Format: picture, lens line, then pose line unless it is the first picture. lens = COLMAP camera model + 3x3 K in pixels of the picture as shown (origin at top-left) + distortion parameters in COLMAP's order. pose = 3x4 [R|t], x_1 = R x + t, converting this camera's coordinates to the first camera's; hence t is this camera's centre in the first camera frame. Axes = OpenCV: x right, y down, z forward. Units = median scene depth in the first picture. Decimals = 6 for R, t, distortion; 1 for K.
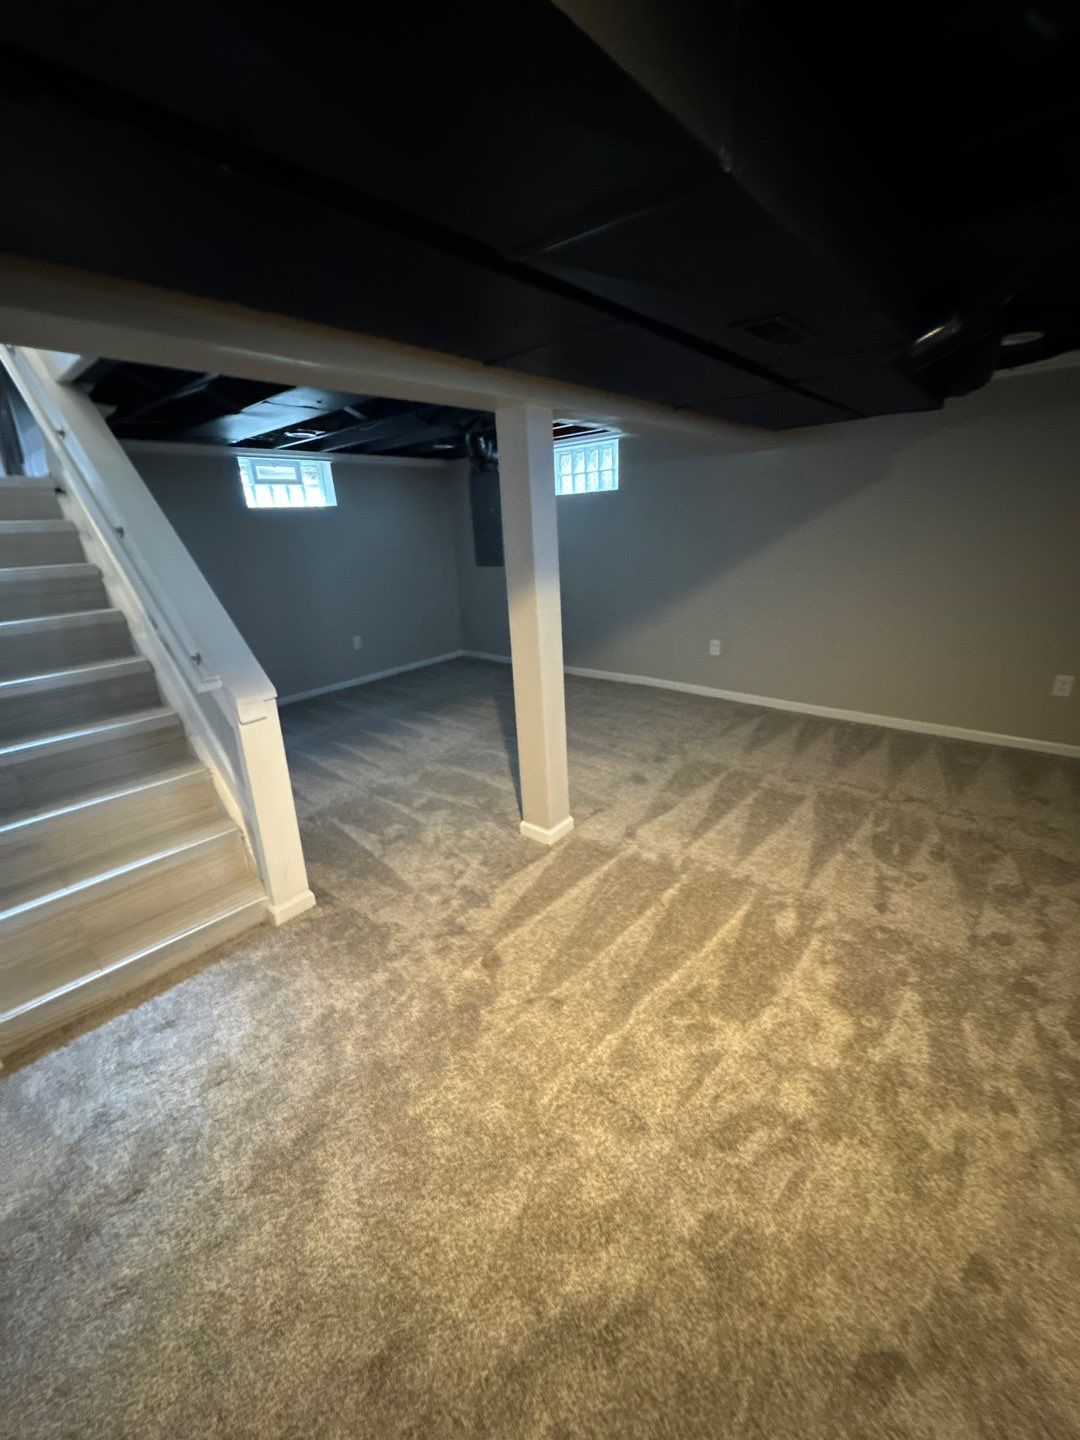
lens RADIAL K [[571.9, 0, 543.3], [0, 571.9, 714.5], [0, 0, 1]] dist [0.002631, 0.000008]
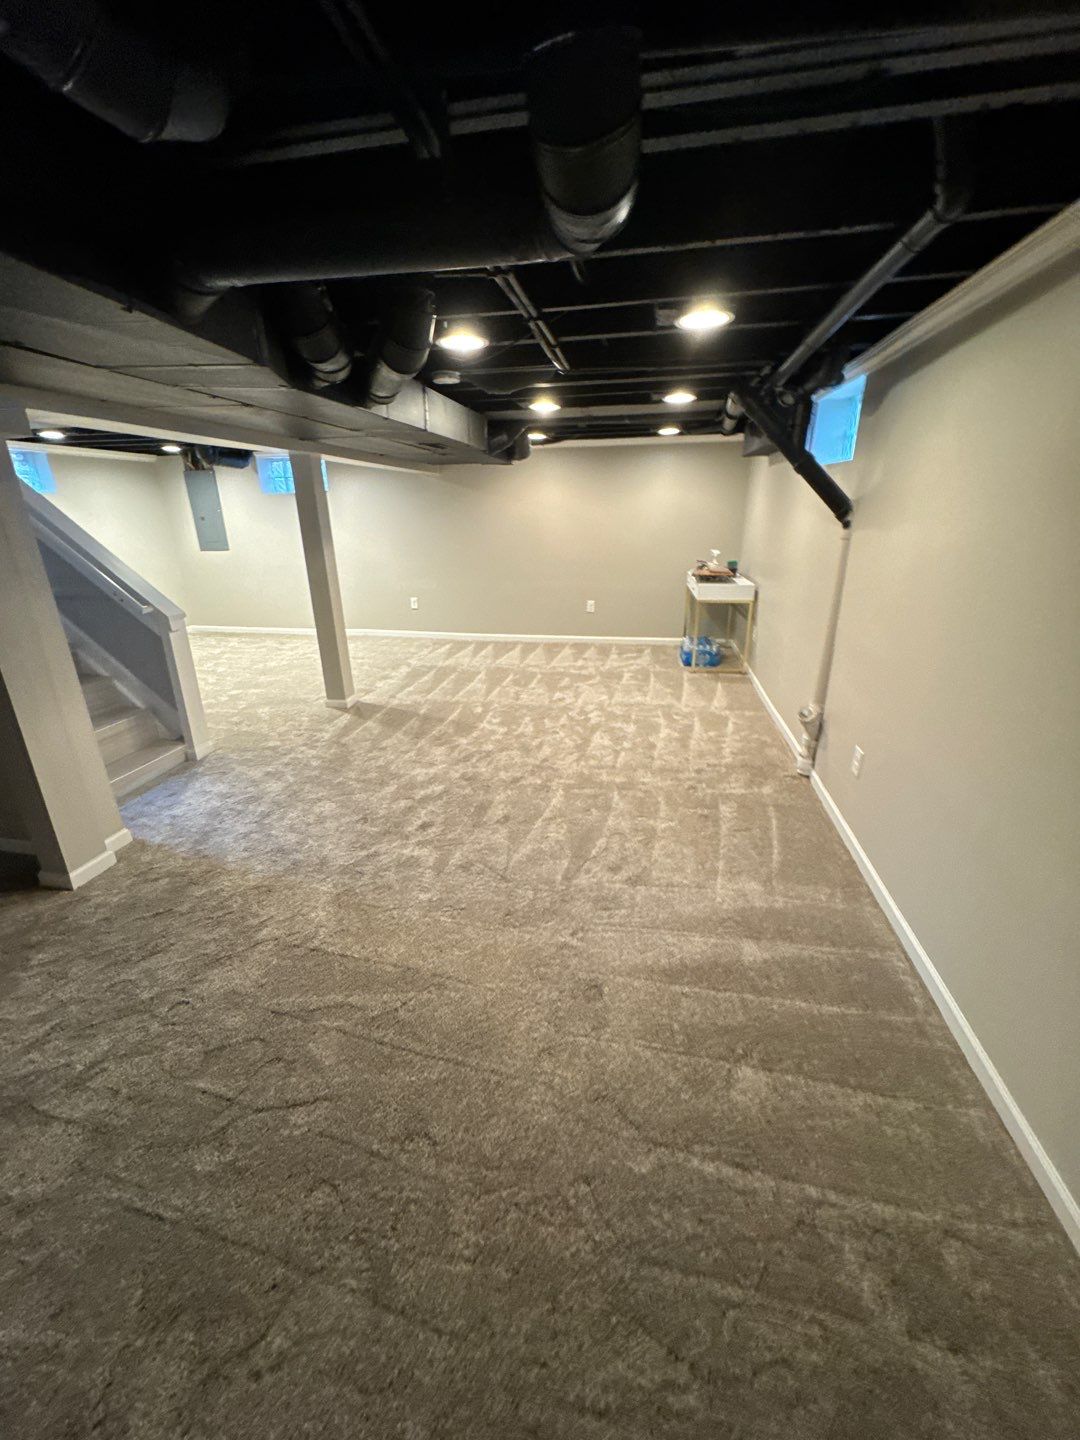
lens RADIAL K [[571.9, 0, 540.9], [0, 571.9, 714.7], [0, 0, 1]] dist [0.002631, 0.000008]
pose [[0.853488, -0.146256, 0.500168, -0.458348], [0.139870, 0.988882, 0.050489, 0.316426], [-0.501992, 0.026867, 0.864455, -0.989473]]
